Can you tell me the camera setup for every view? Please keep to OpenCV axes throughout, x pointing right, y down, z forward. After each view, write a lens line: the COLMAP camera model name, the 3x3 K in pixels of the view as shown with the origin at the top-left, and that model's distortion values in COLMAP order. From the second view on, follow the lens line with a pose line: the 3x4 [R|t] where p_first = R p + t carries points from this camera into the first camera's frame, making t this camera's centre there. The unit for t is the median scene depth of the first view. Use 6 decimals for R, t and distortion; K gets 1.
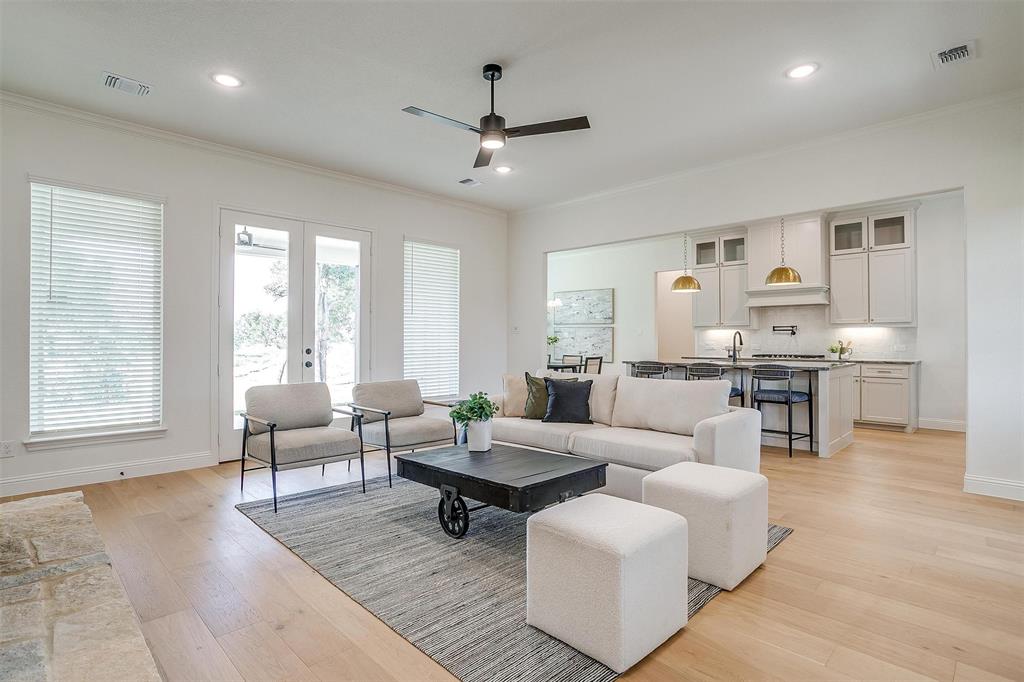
lens RADIAL K [[537.2, 0, 513.9], [0, 537.2, 334.3], [0, 0, 1]] dist [-0.003353, 0.011580]
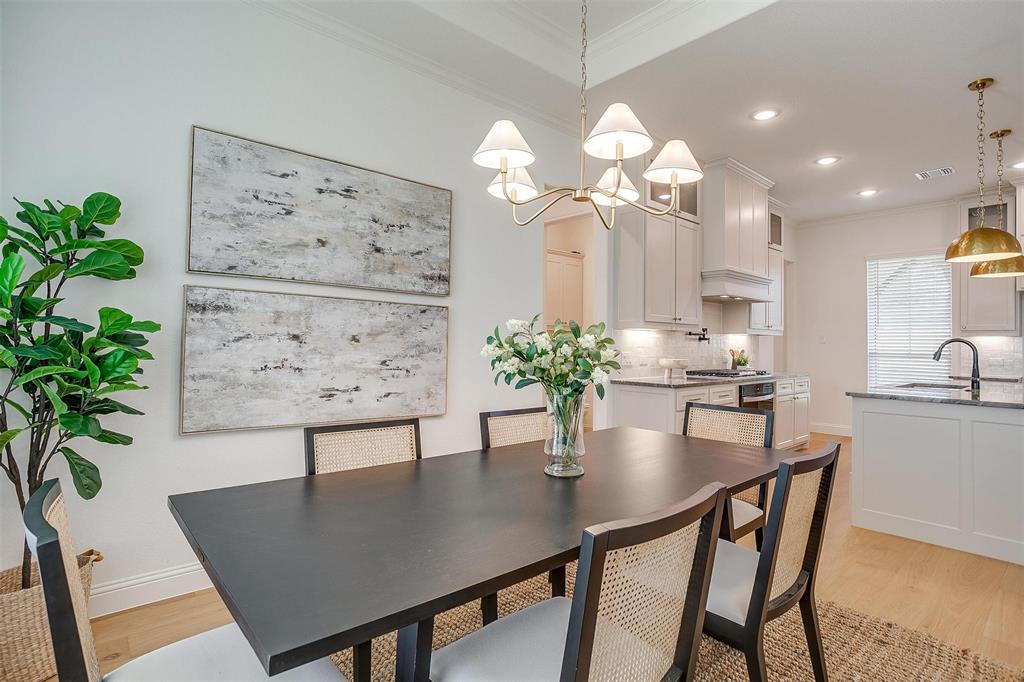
lens RADIAL K [[521.0, 0, 505.7], [0, 521.0, 329.5], [0, 0, 1]] dist [-0.055179, 0.033888]
pose [[0.083482, 0.029097, 0.996084, -0.173284], [-0.024724, 0.999326, -0.027119, 0.010558], [-0.996203, -0.022363, 0.084145, 1.266528]]
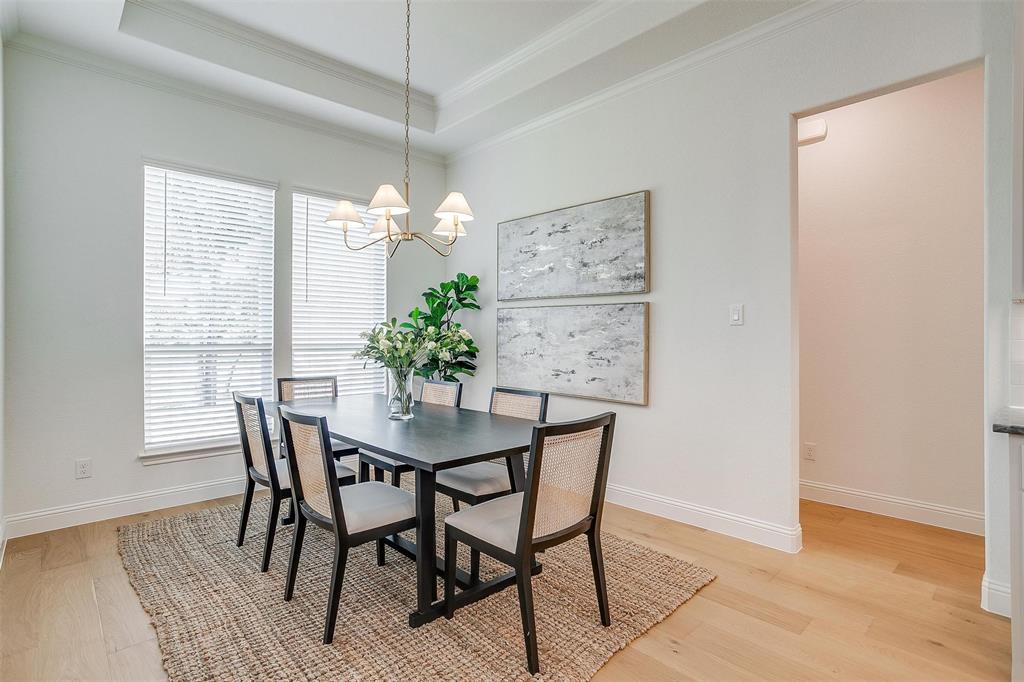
lens RADIAL K [[507.7, 0, 506.7], [0, 507.7, 330.7], [0, 0, 1]] dist [-0.054628, 0.031610]
pose [[0.998455, 0.000613, -0.055570, 0.152856], [-0.000674, 0.999999, -0.001070, 0.006496], [0.055570, 0.001106, 0.998454, 0.911333]]
